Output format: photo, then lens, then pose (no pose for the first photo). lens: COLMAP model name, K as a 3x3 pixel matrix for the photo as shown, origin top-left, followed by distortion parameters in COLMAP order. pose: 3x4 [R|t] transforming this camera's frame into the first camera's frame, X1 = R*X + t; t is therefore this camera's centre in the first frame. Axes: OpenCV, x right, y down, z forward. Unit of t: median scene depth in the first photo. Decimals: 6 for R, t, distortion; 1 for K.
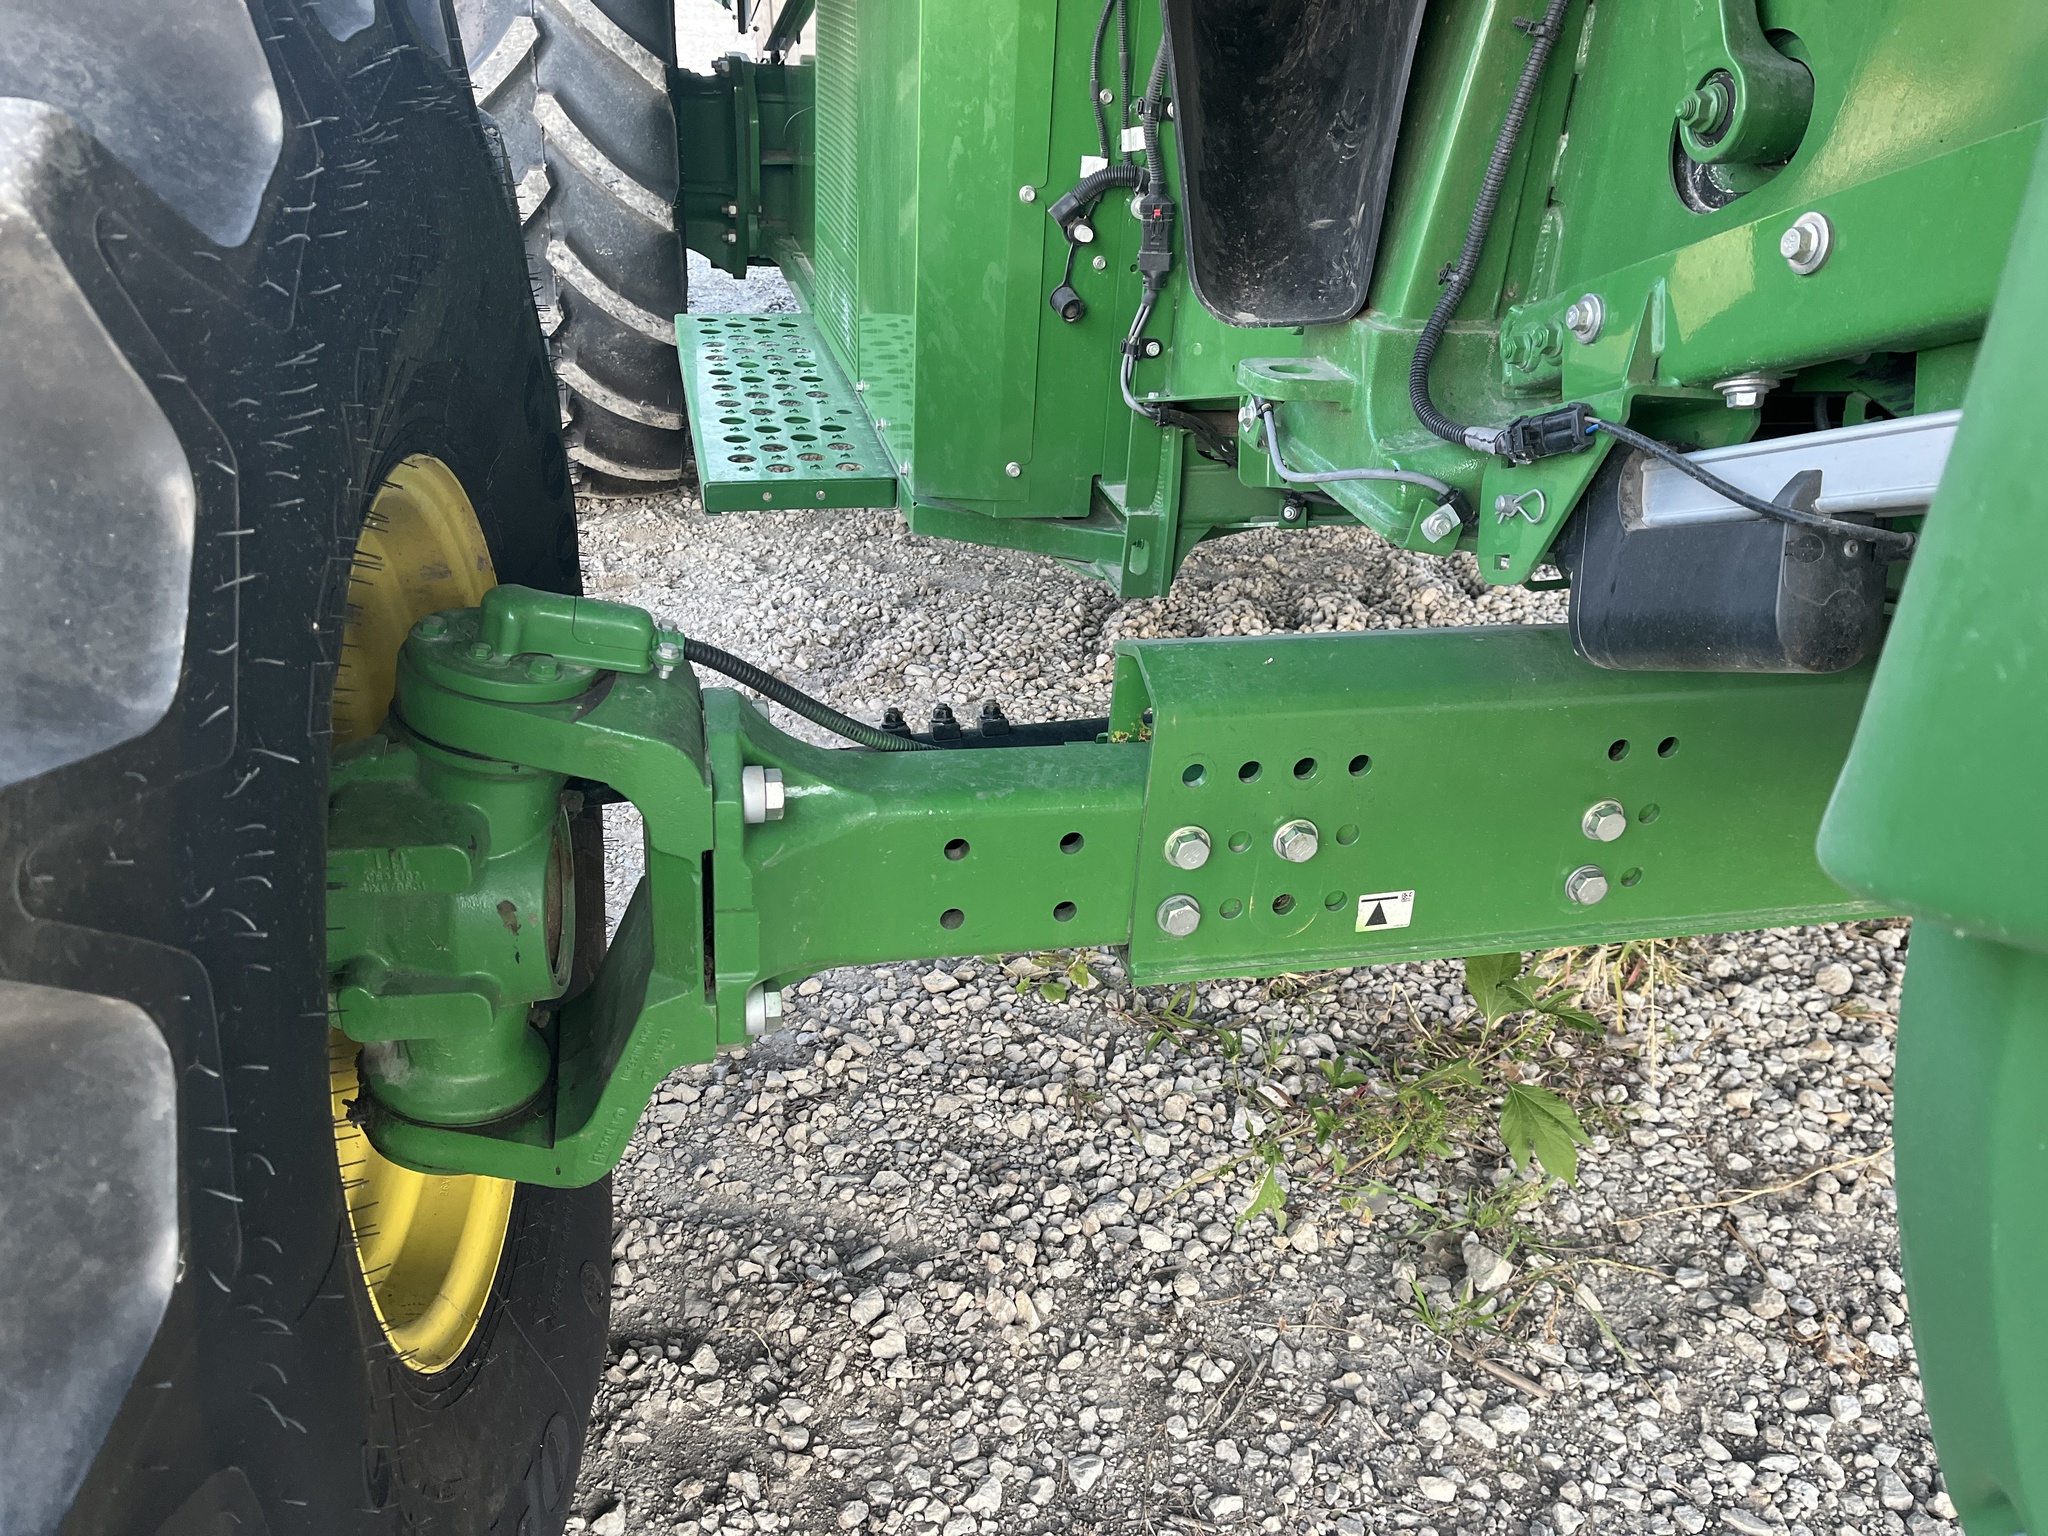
lens RADIAL K [[1539.2, 0, 1024.0], [0, 1539.2, 768.0], [0, 0, 1]] dist [0.091689, -0.124656]
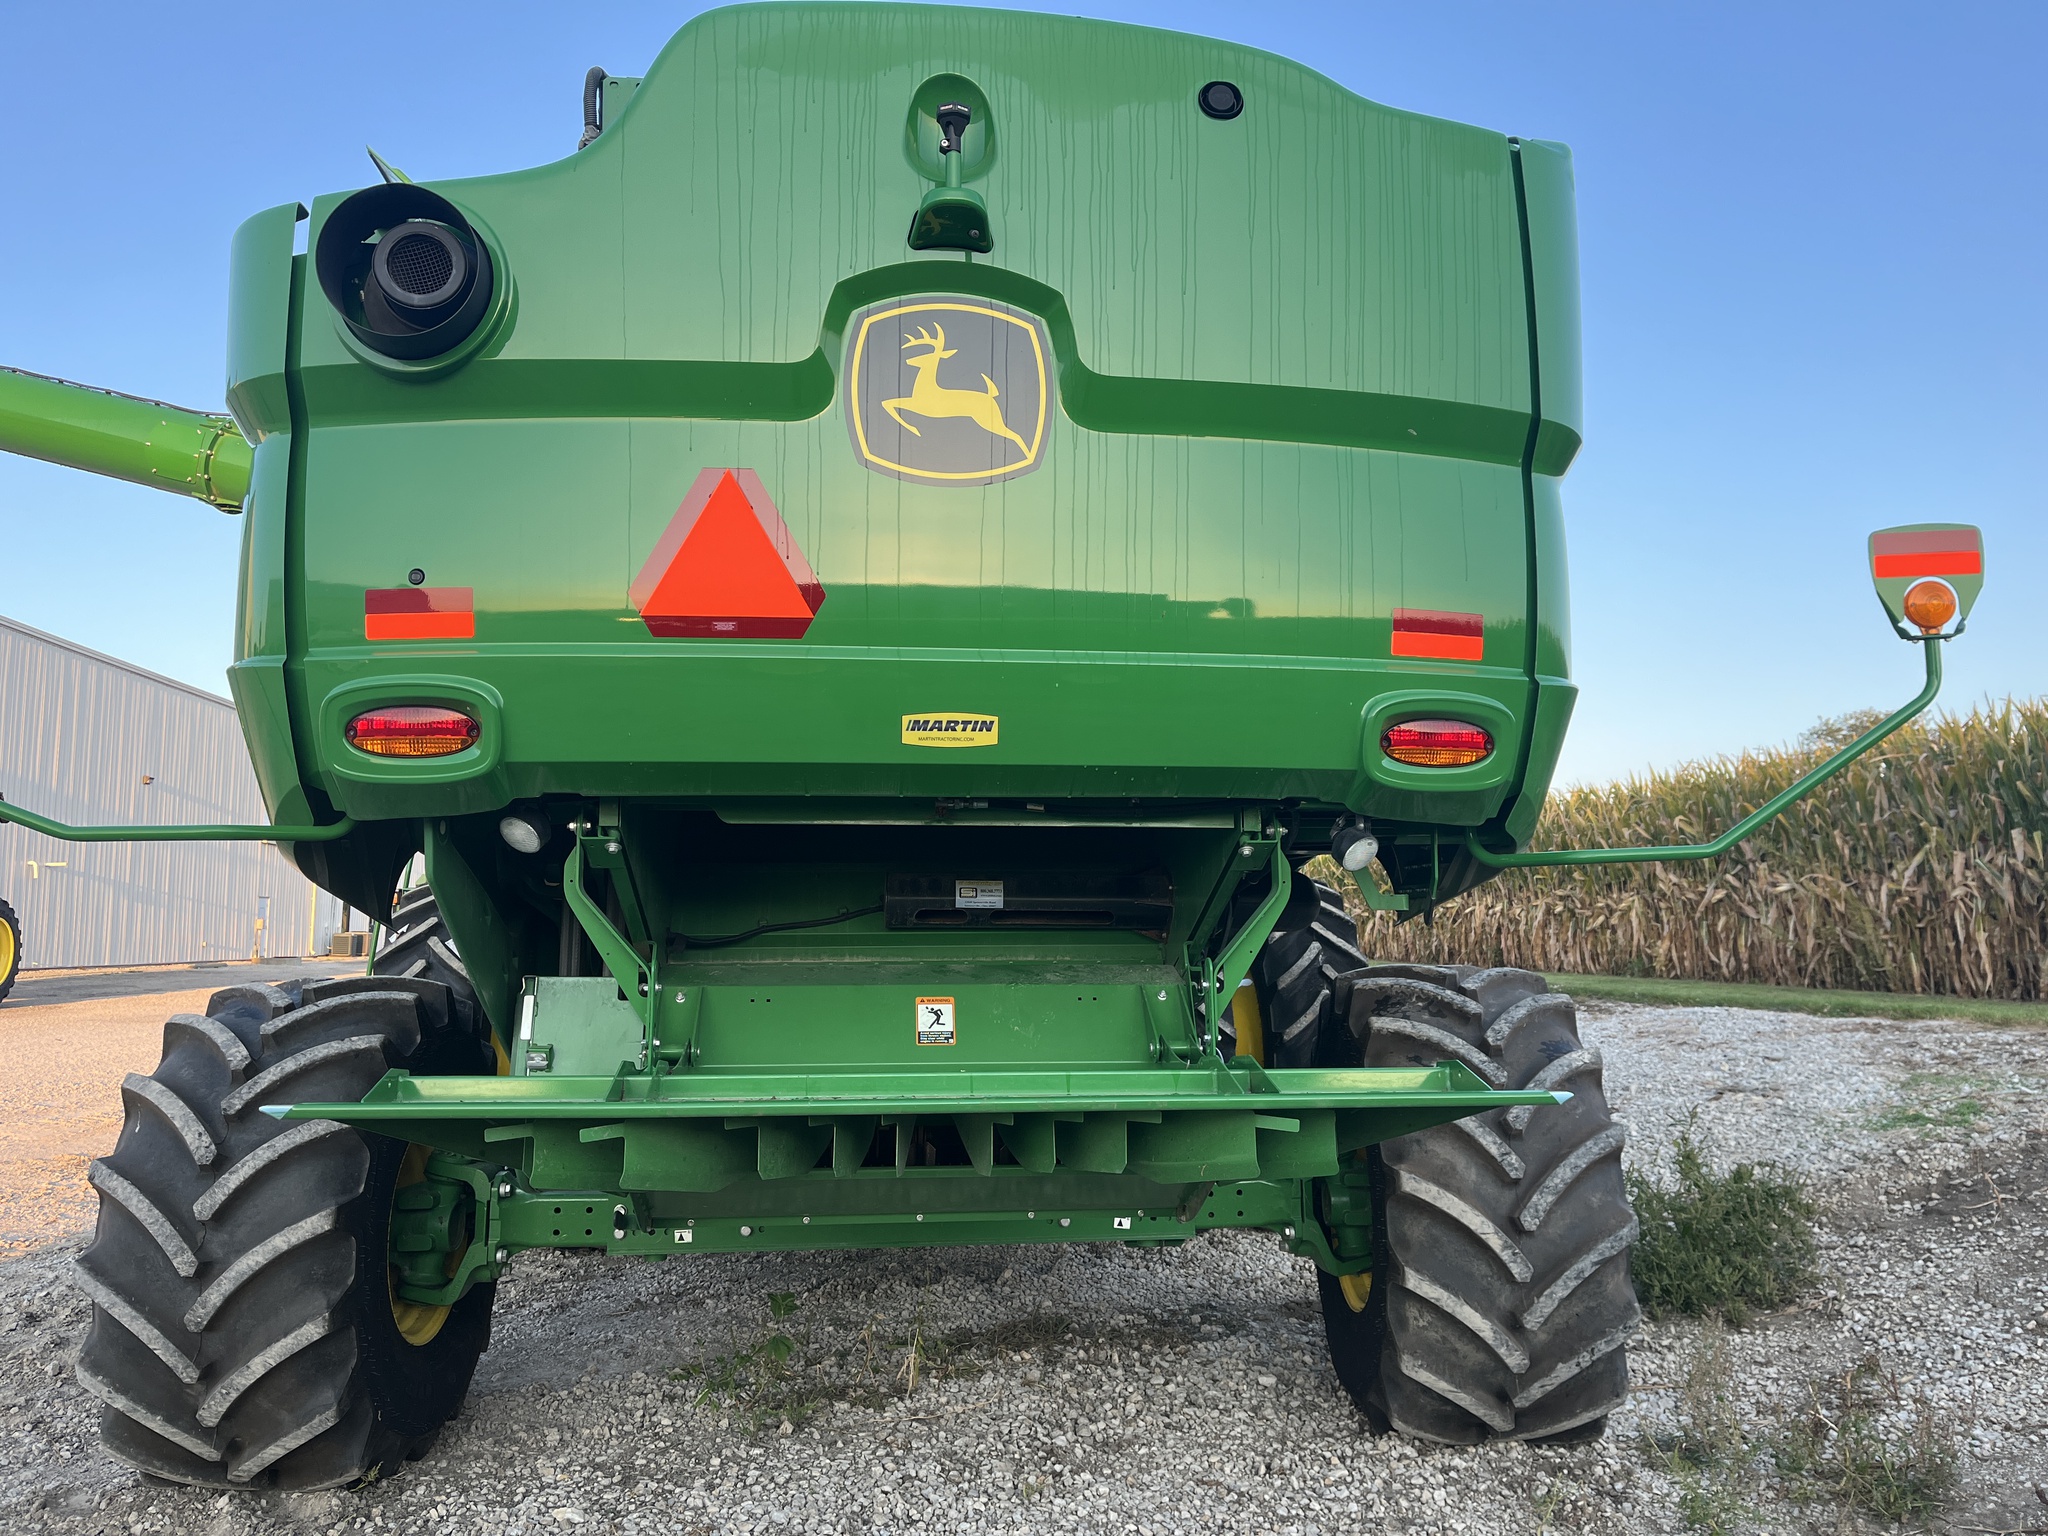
lens RADIAL K [[1539.2, 0, 1024.0], [0, 1539.2, 768.0], [0, 0, 1]] dist [0.091689, -0.124656]
pose [[0.989628, -0.081389, -0.118373, 0.690537], [0.000843, 0.827290, -0.561775, 0.550796], [0.143651, 0.555849, 0.818778, -1.094517]]
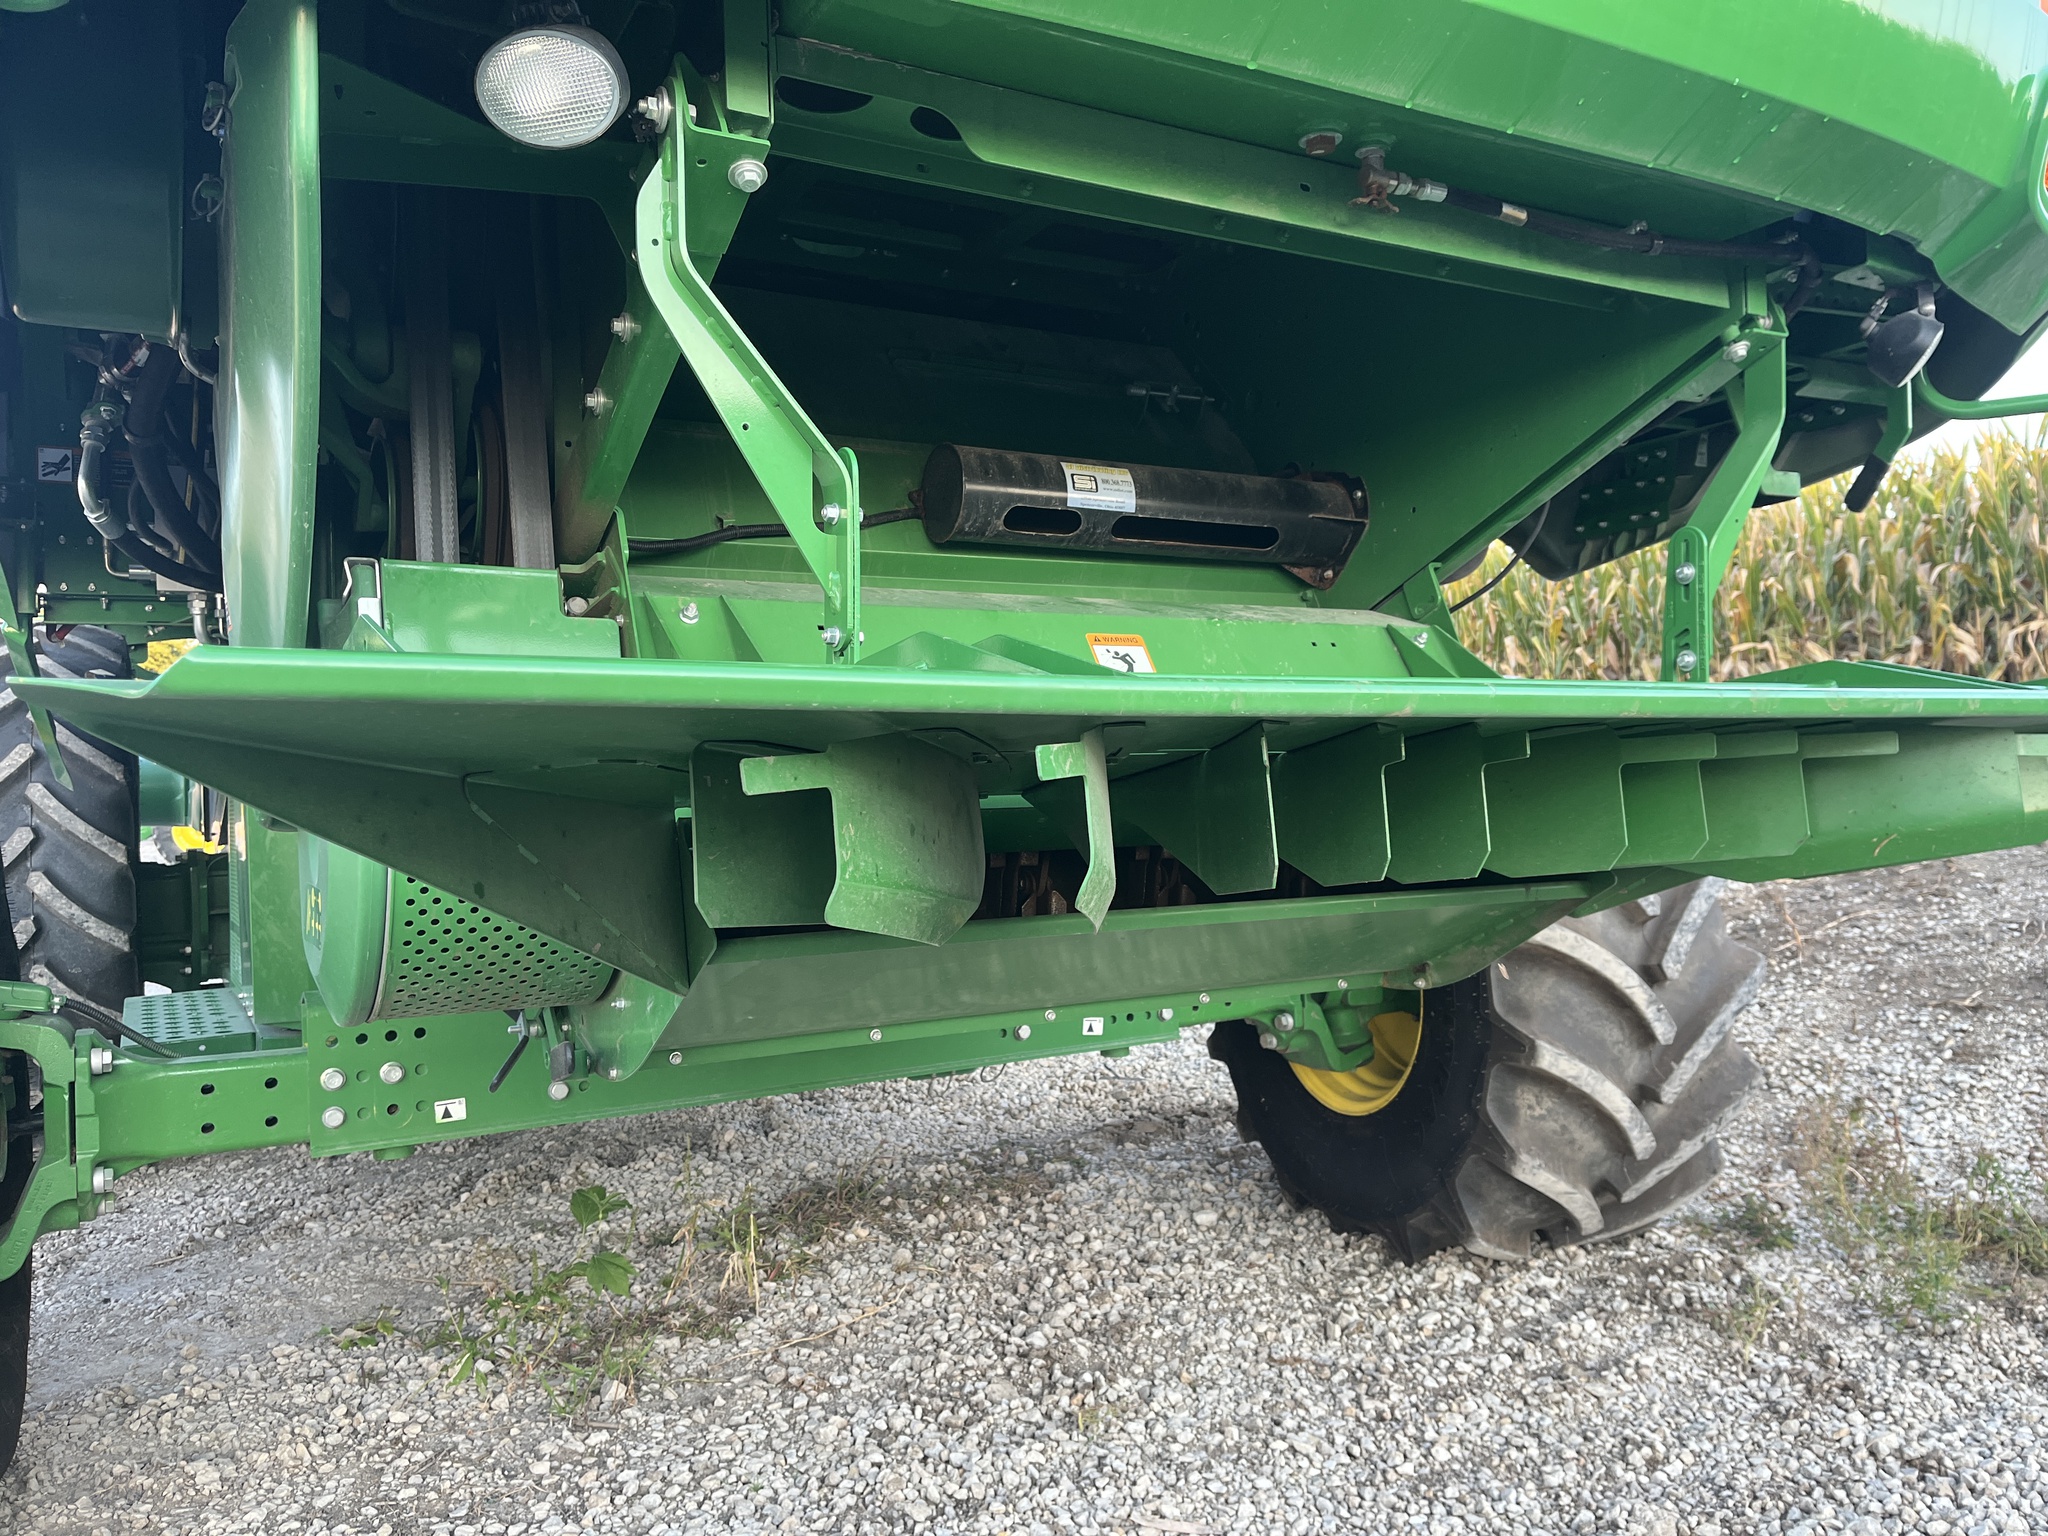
lens RADIAL K [[1539.2, 0, 1024.0], [0, 1539.2, 768.0], [0, 0, 1]] dist [0.091689, -0.124656]
pose [[0.956164, -0.089906, 0.278687, 0.195338], [0.211726, 0.869705, -0.445853, 0.360651], [-0.202291, 0.485315, 0.850616, -0.531773]]
